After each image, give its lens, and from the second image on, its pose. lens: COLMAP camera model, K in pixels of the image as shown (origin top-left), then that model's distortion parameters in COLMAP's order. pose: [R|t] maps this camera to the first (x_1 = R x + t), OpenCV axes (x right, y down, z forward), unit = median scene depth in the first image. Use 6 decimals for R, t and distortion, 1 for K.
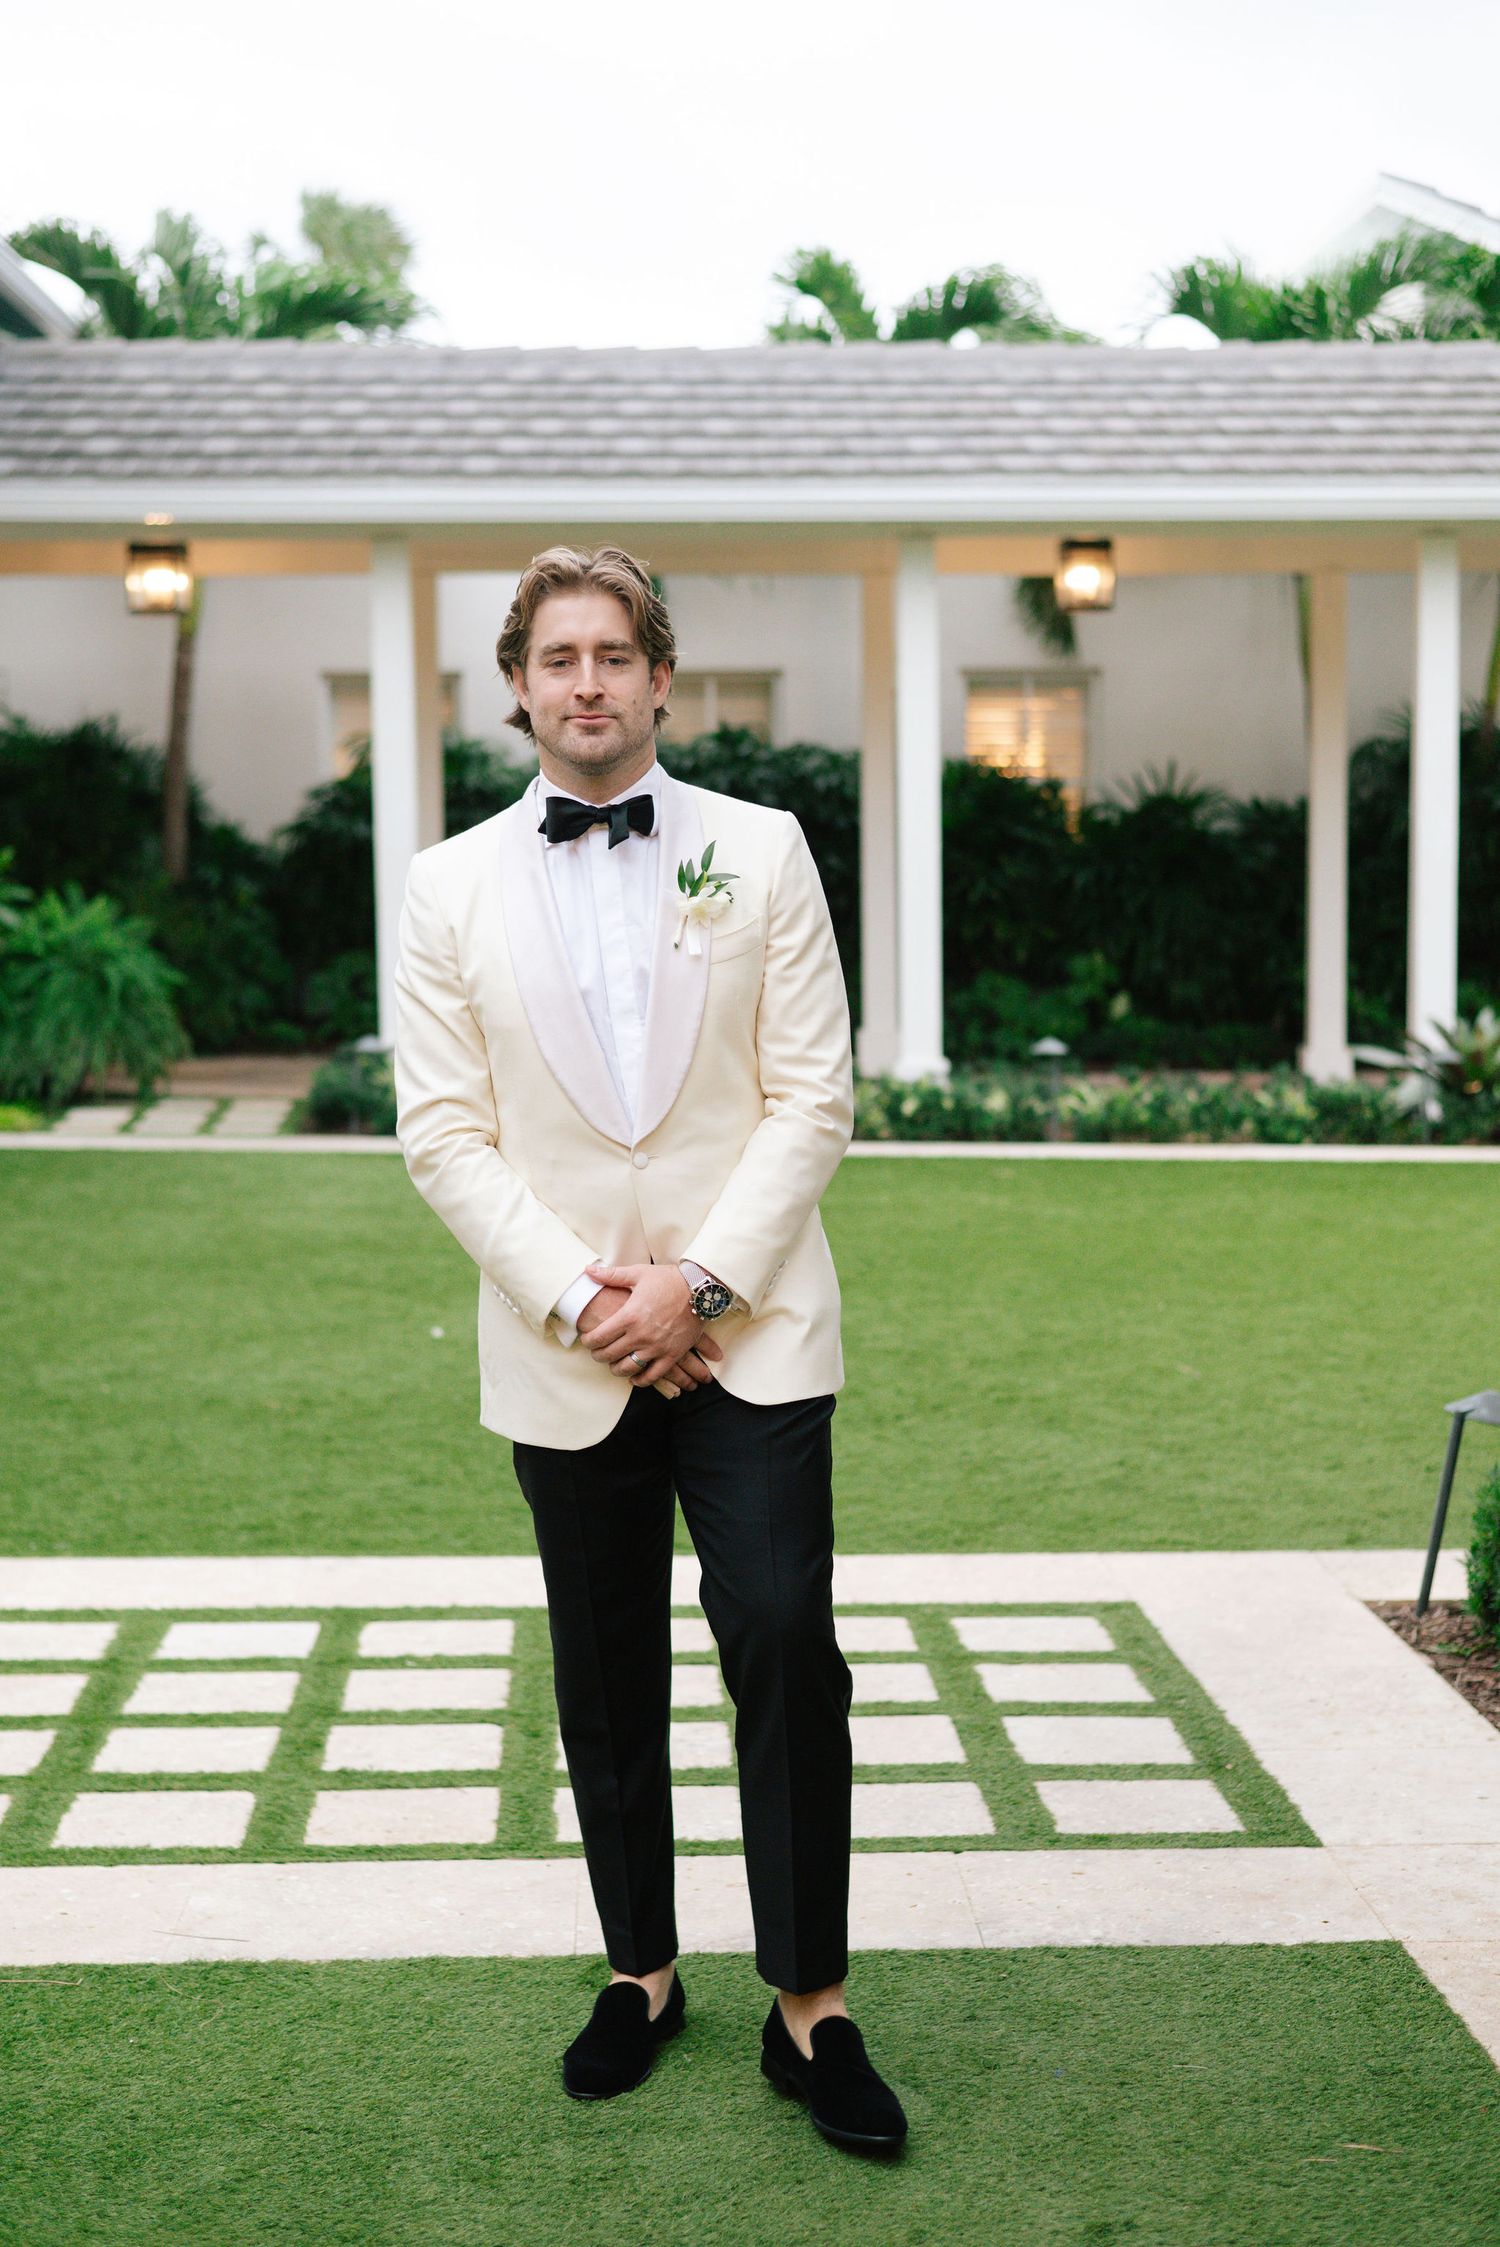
lens RADIAL K [[3337.2, 0, 743.7], [0, 3337.2, 1123.5], [0, 0, 1]] dist [-0.013418, 0.105342]
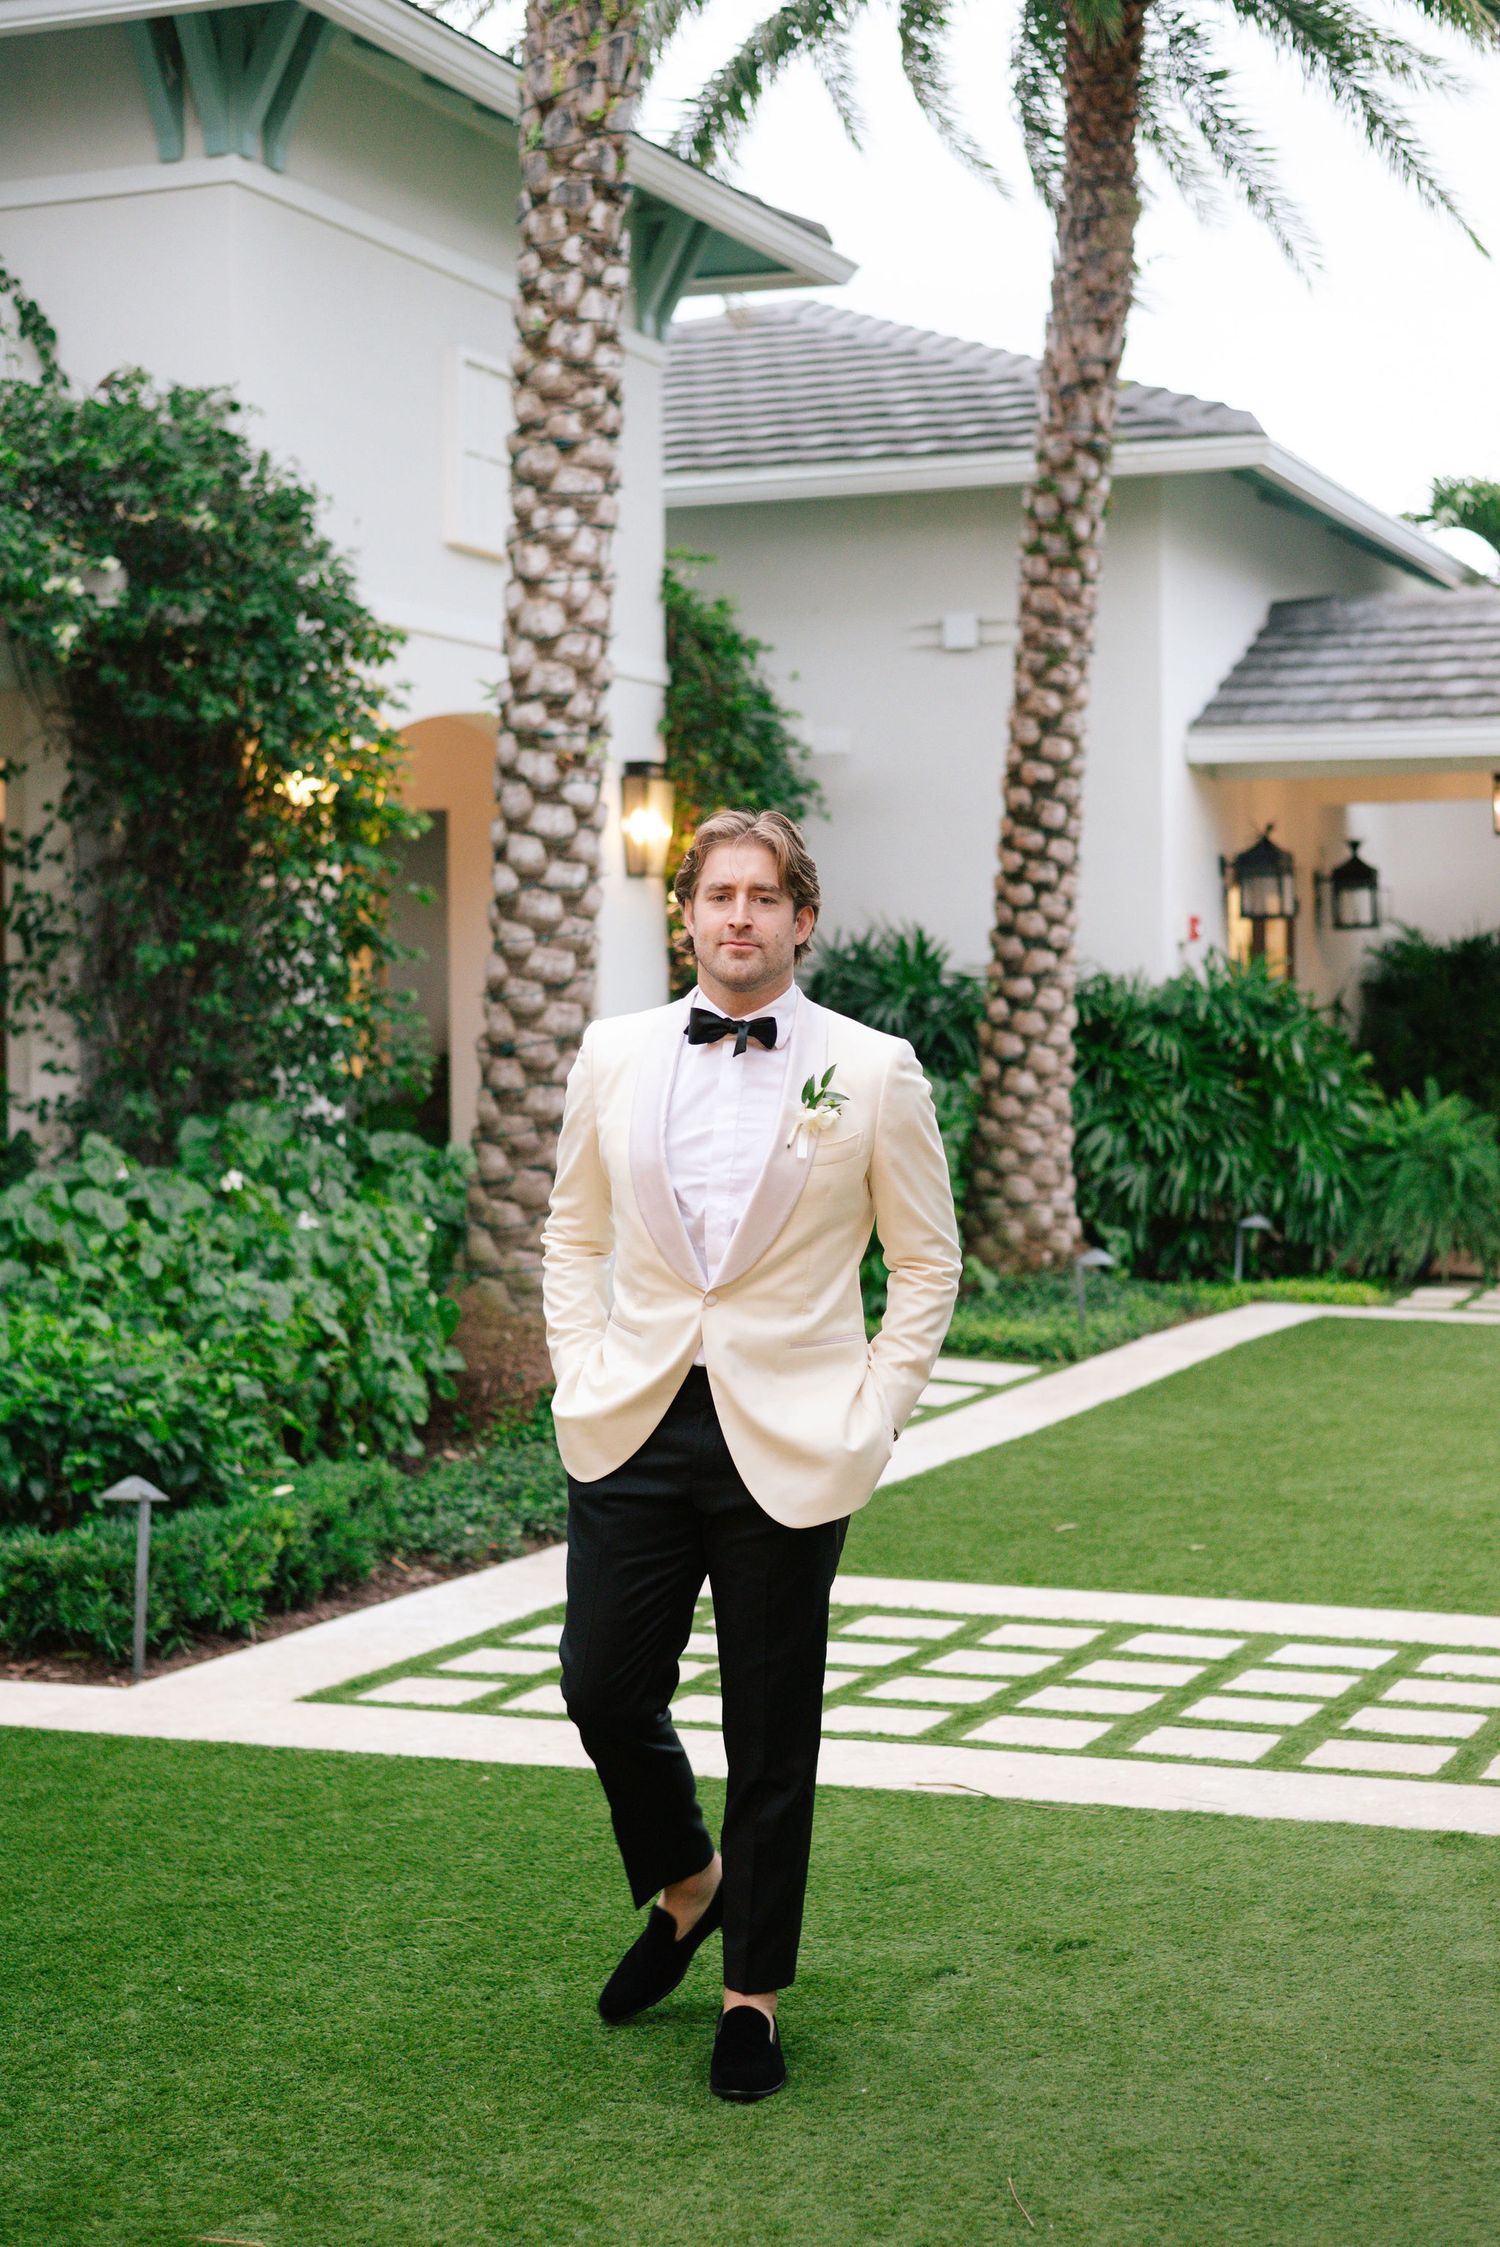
lens RADIAL K [[3337.2, 0, 743.7], [0, 3337.2, 1123.5], [0, 0, 1]] dist [-0.013418, 0.105342]
pose [[0.907253, 0.009678, -0.420474, 0.059350], [-0.035100, 0.997990, -0.052764, 0.007574], [0.419119, 0.062629, 0.905769, -0.092514]]
